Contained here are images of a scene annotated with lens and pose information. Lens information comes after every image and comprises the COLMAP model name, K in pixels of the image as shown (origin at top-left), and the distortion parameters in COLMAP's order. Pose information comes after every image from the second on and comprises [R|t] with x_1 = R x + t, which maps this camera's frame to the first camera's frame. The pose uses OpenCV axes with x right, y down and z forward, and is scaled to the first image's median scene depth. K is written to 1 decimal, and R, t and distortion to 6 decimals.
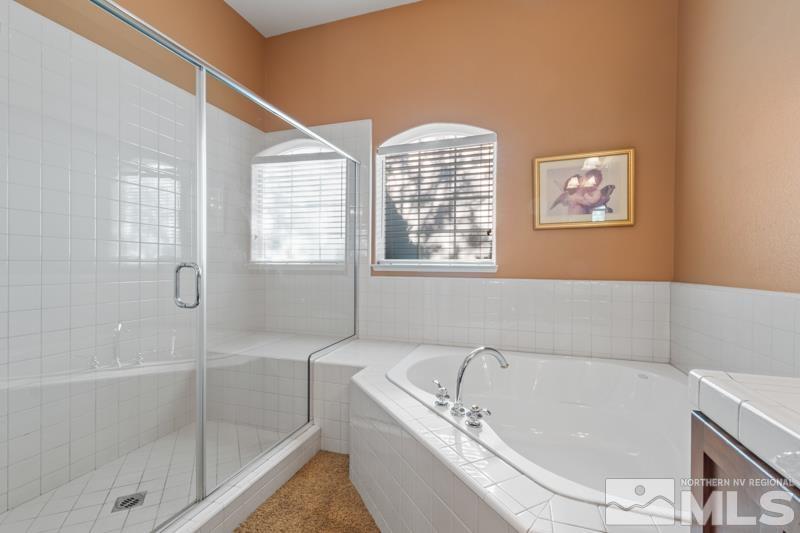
lens RADIAL K [[349.2, 0, 408.1], [0, 349.2, 264.9], [0, 0, 1]] dist [0.002682, -0.001423]
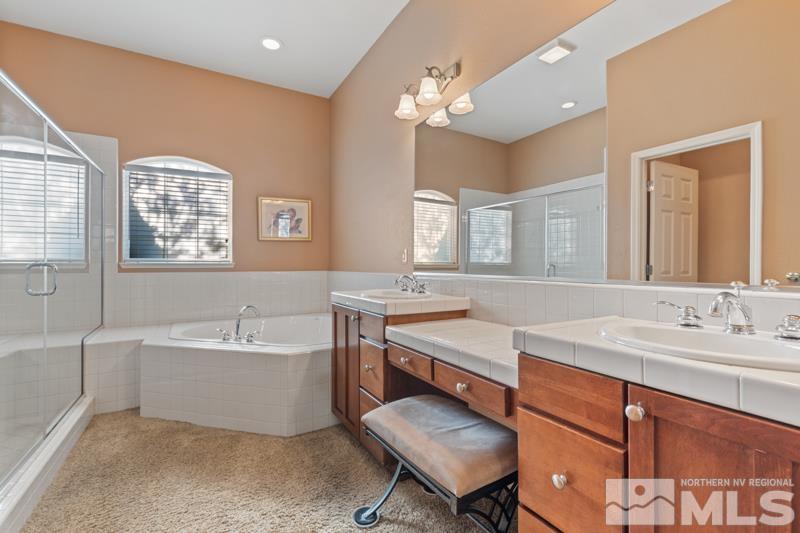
lens RADIAL K [[349.2, 0, 402.5], [0, 349.2, 264.6], [0, 0, 1]] dist [0.002682, -0.001423]
pose [[0.654970, -0.009123, 0.755600, -0.387439], [0.006525, 0.999958, 0.006418, 0.003459], [-0.755627, 0.000727, 0.655002, -0.512490]]
